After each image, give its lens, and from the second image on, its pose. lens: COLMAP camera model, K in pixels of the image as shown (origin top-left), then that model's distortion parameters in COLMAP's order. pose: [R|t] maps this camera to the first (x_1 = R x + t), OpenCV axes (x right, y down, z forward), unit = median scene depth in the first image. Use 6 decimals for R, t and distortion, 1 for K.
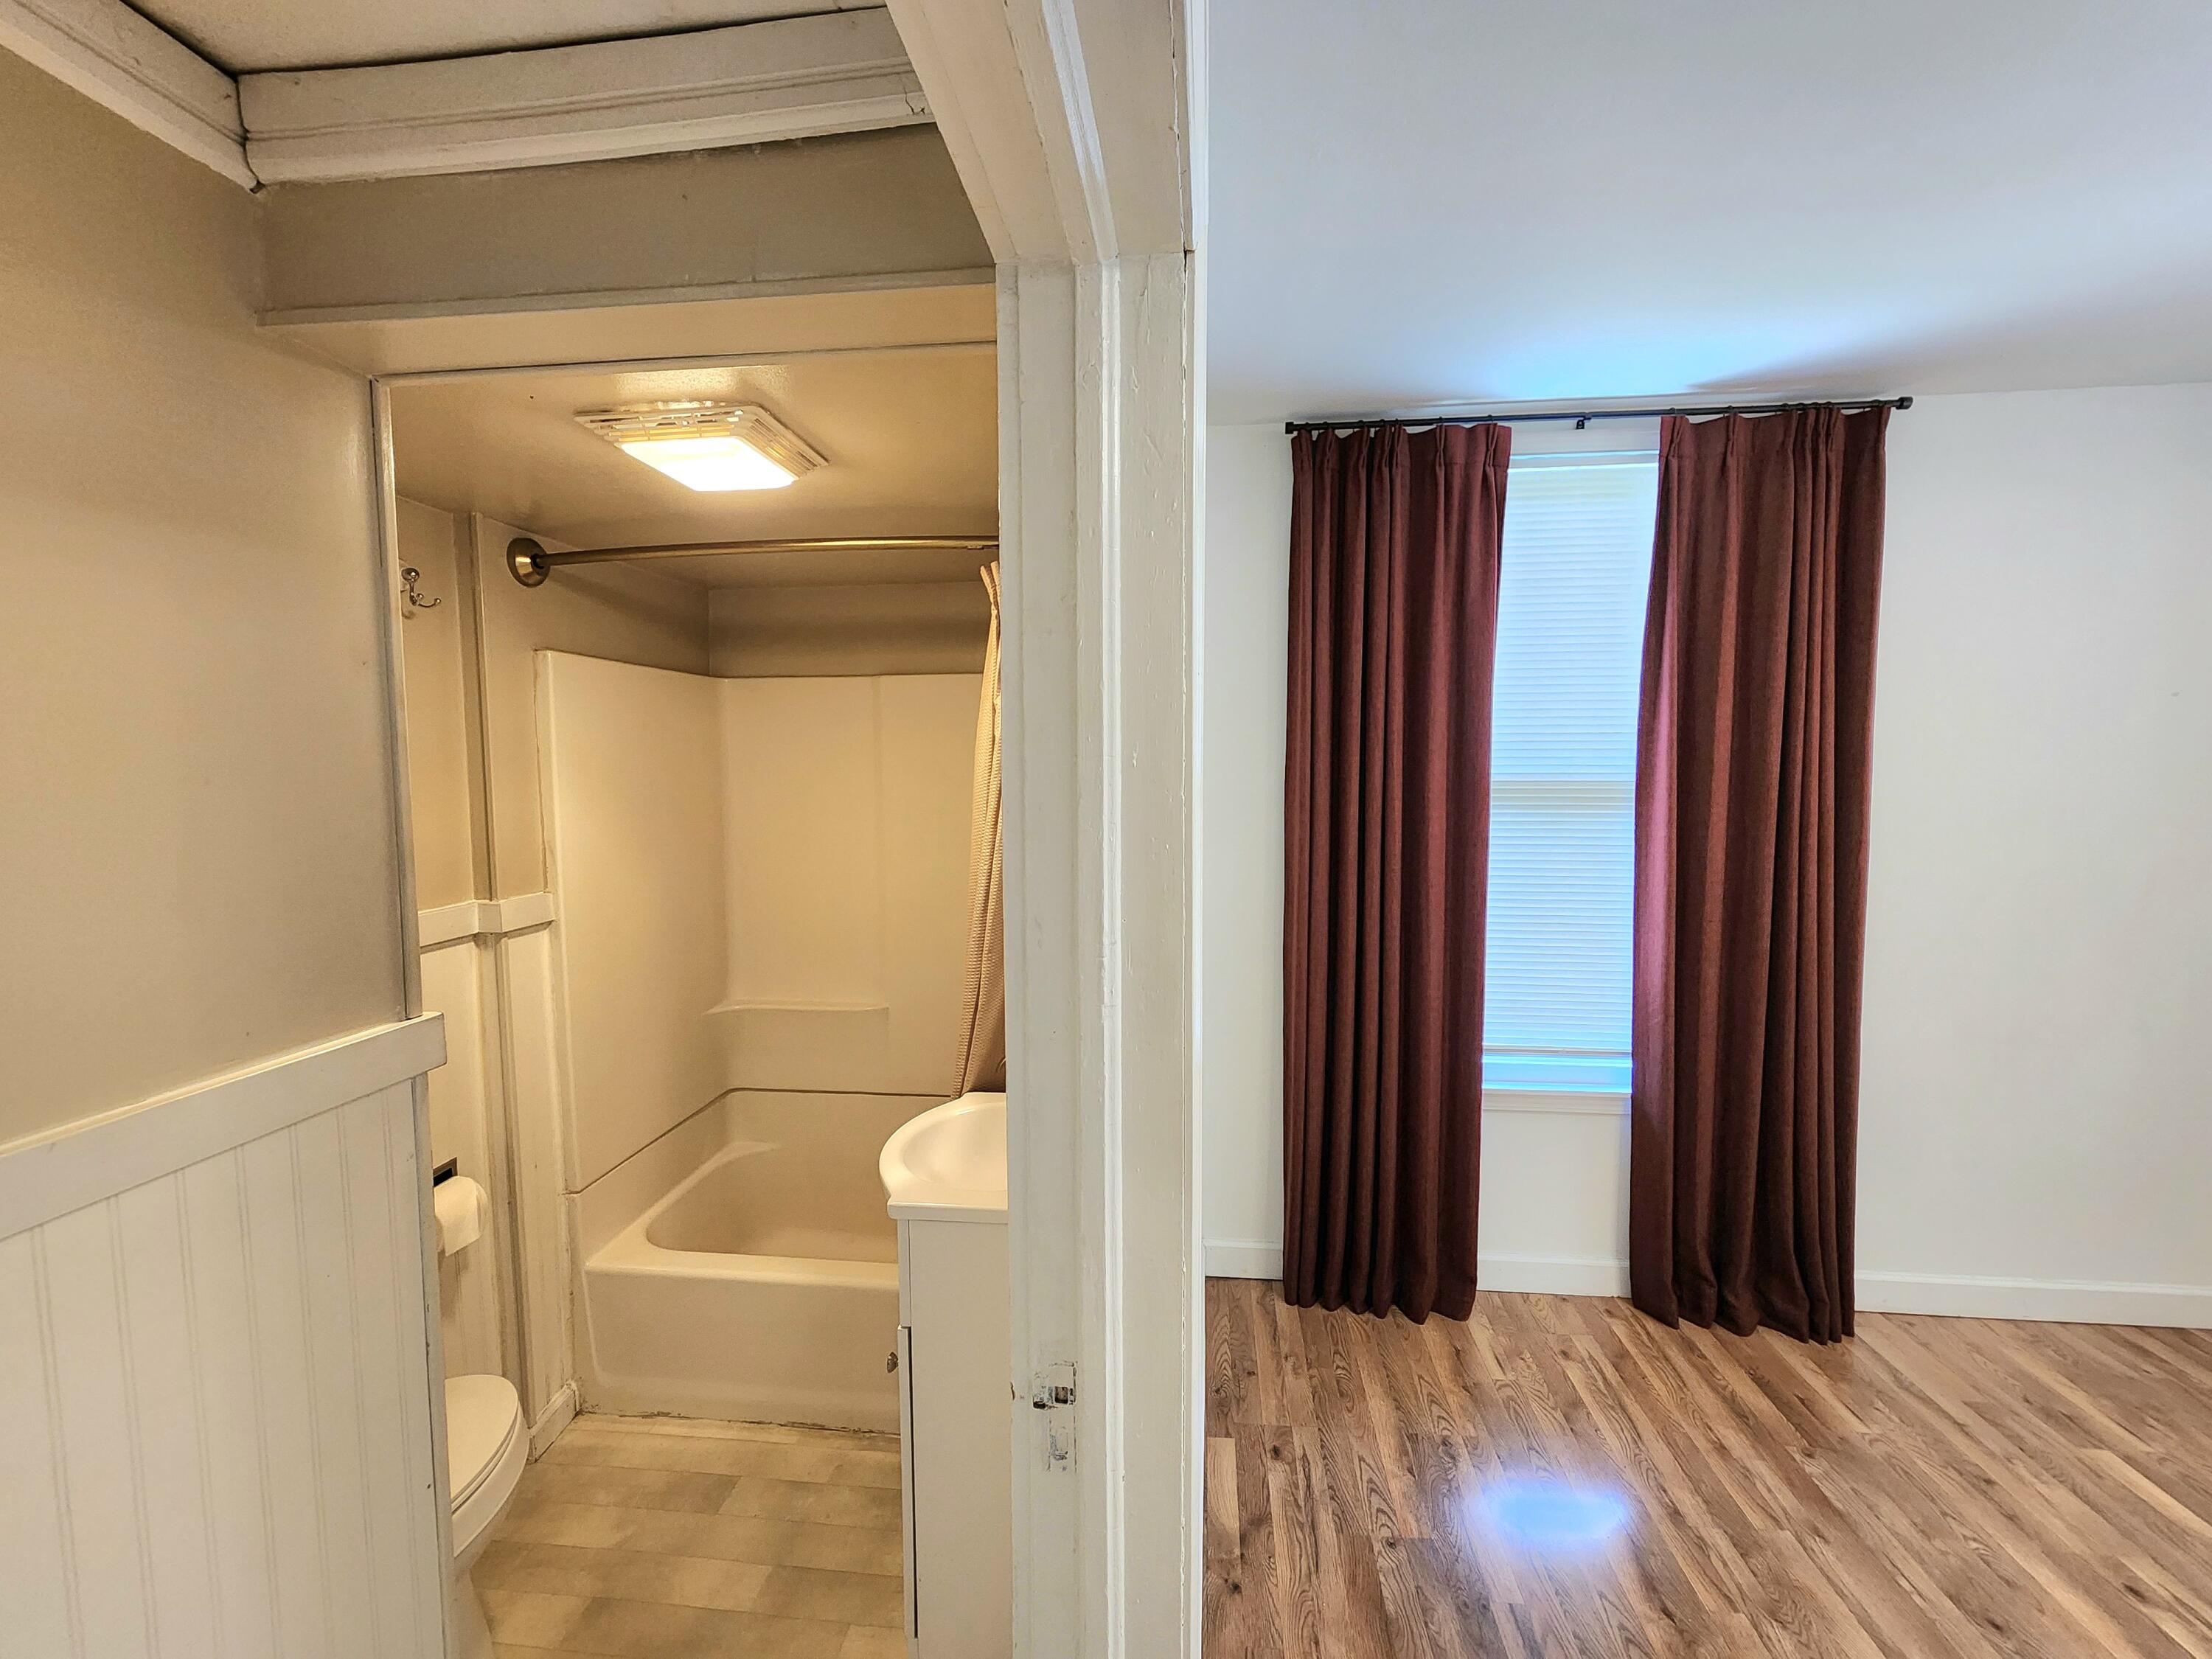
lens RADIAL K [[909.5, 0, 1120.9], [0, 909.5, 825.5], [0, 0, 1]] dist [0.000196, -0.000673]
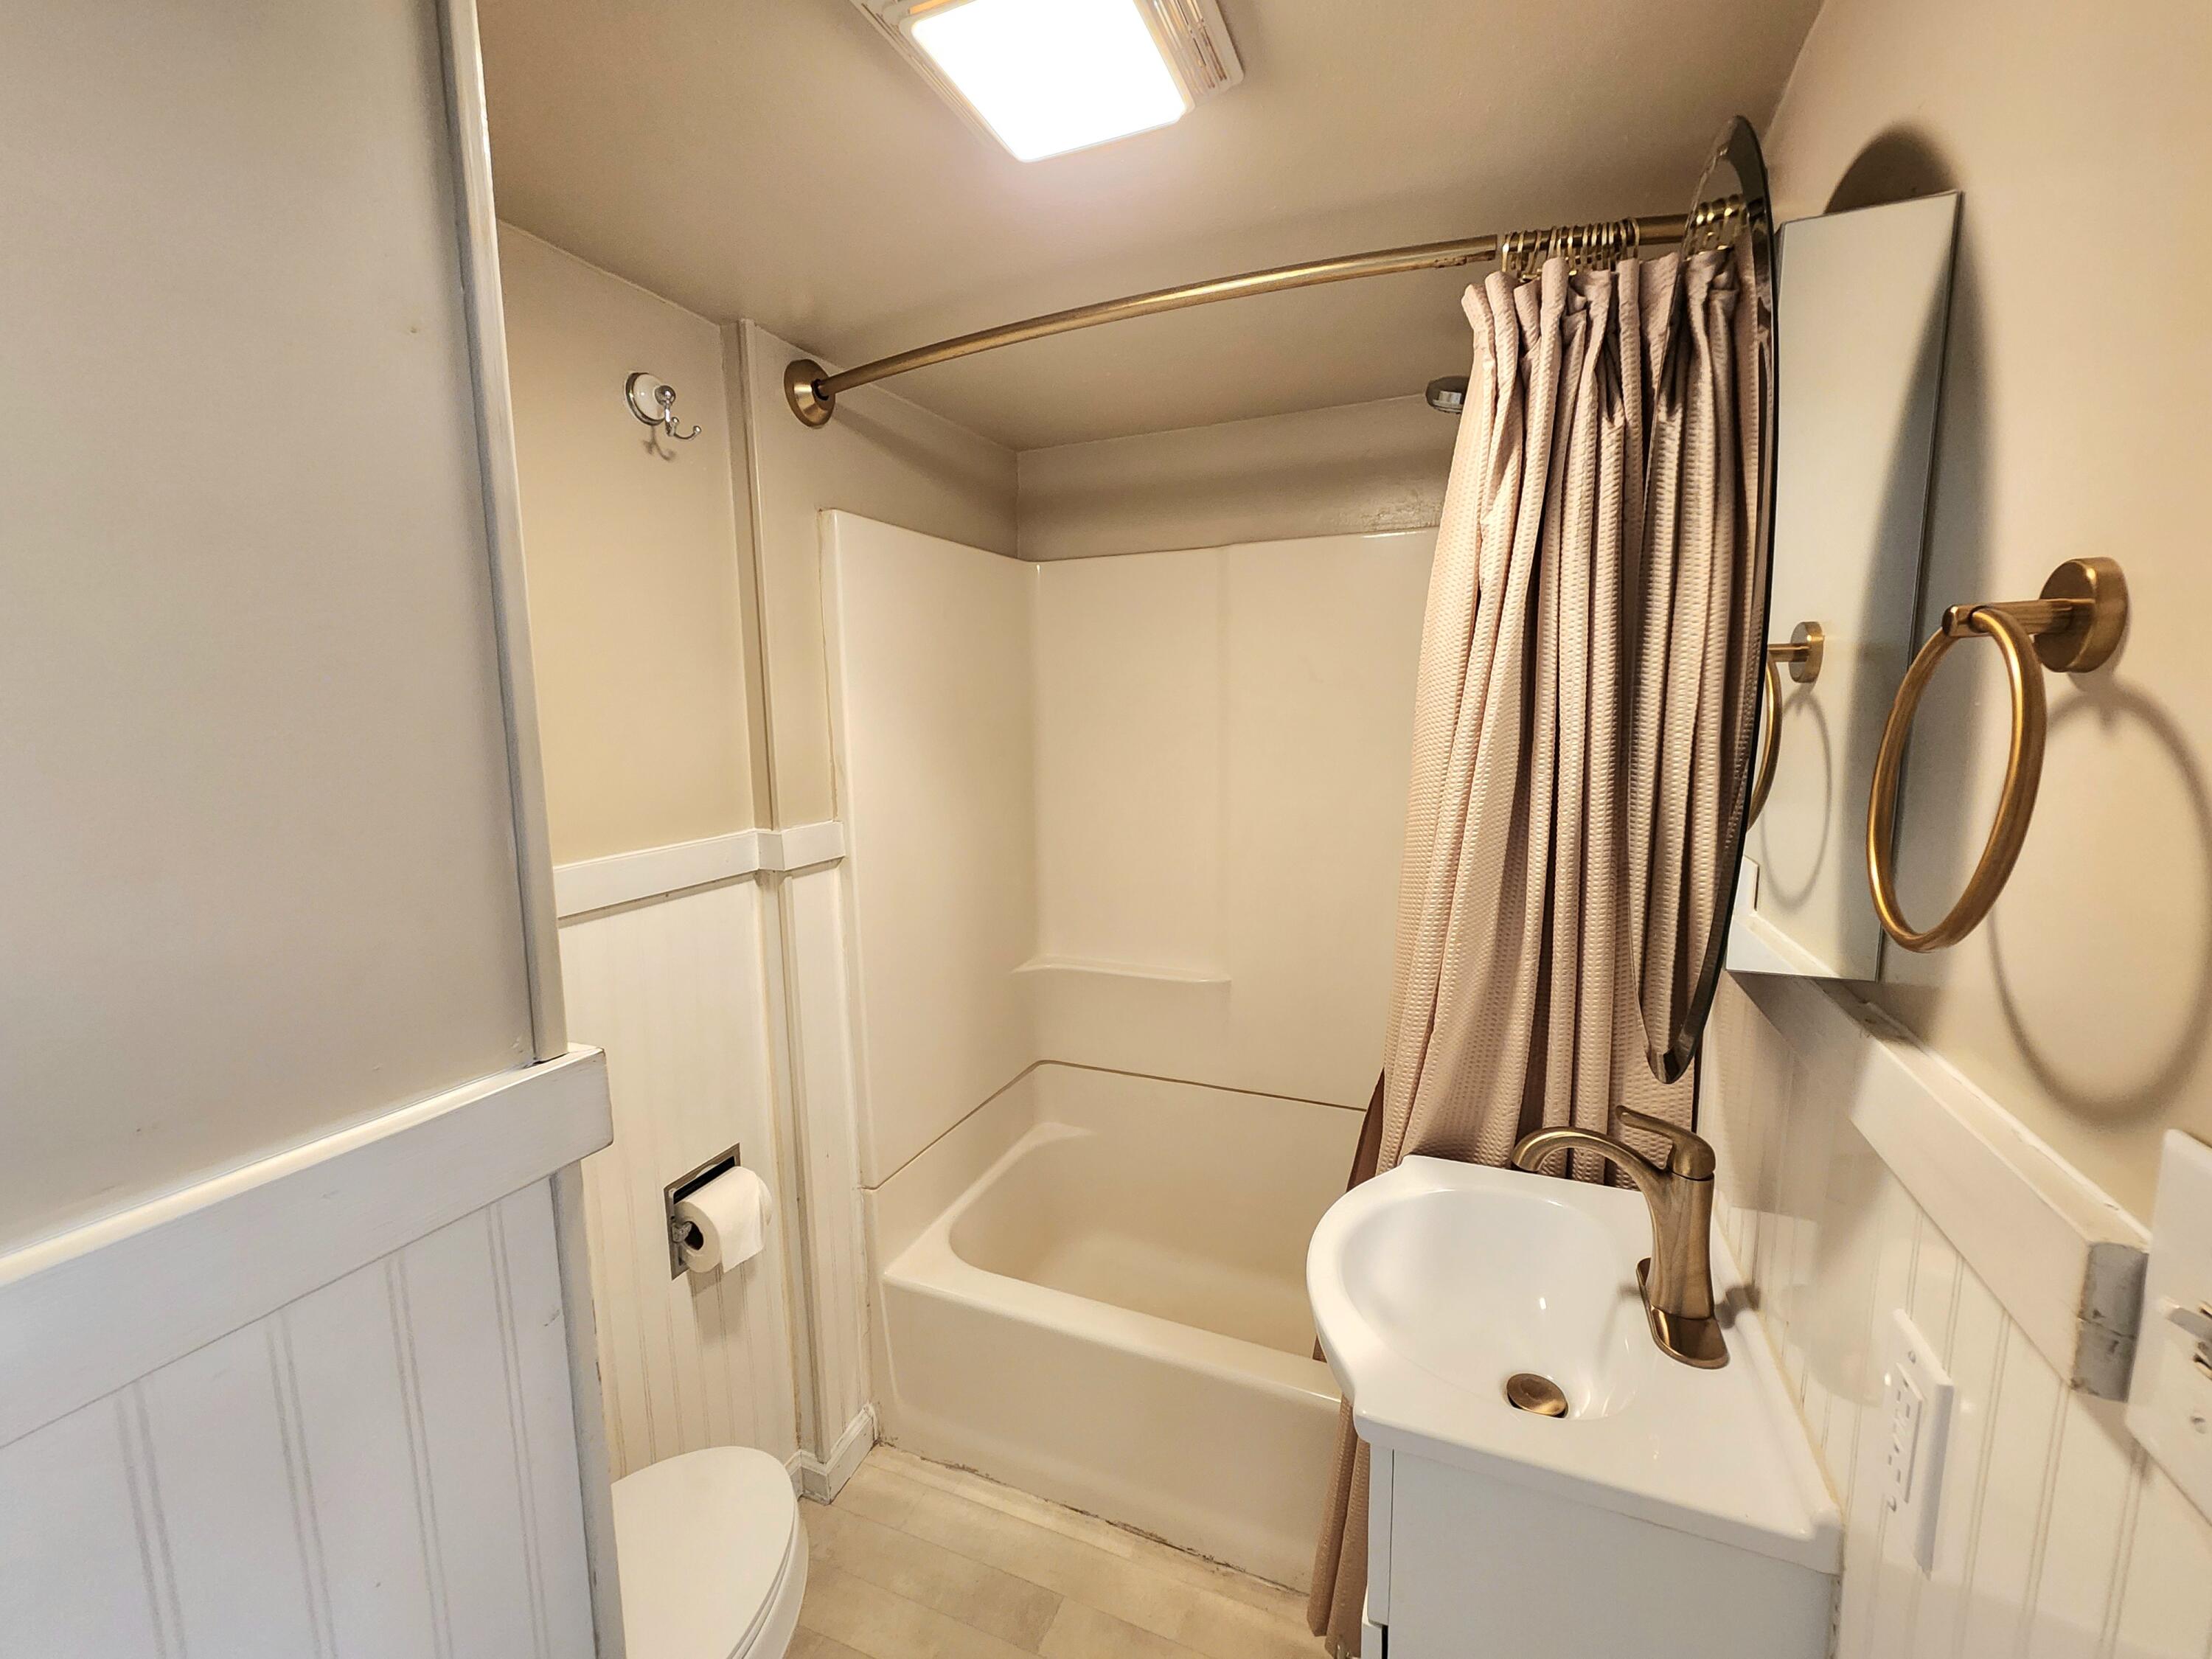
lens RADIAL K [[909.5, 0, 1127.1], [0, 909.5, 823.1], [0, 0, 1]] dist [0.000196, -0.000673]
pose [[0.959375, 0.029408, -0.280598, -0.166483], [-0.011076, 0.997712, 0.066696, 0.019575], [0.281917, -0.060879, 0.957505, 0.315008]]
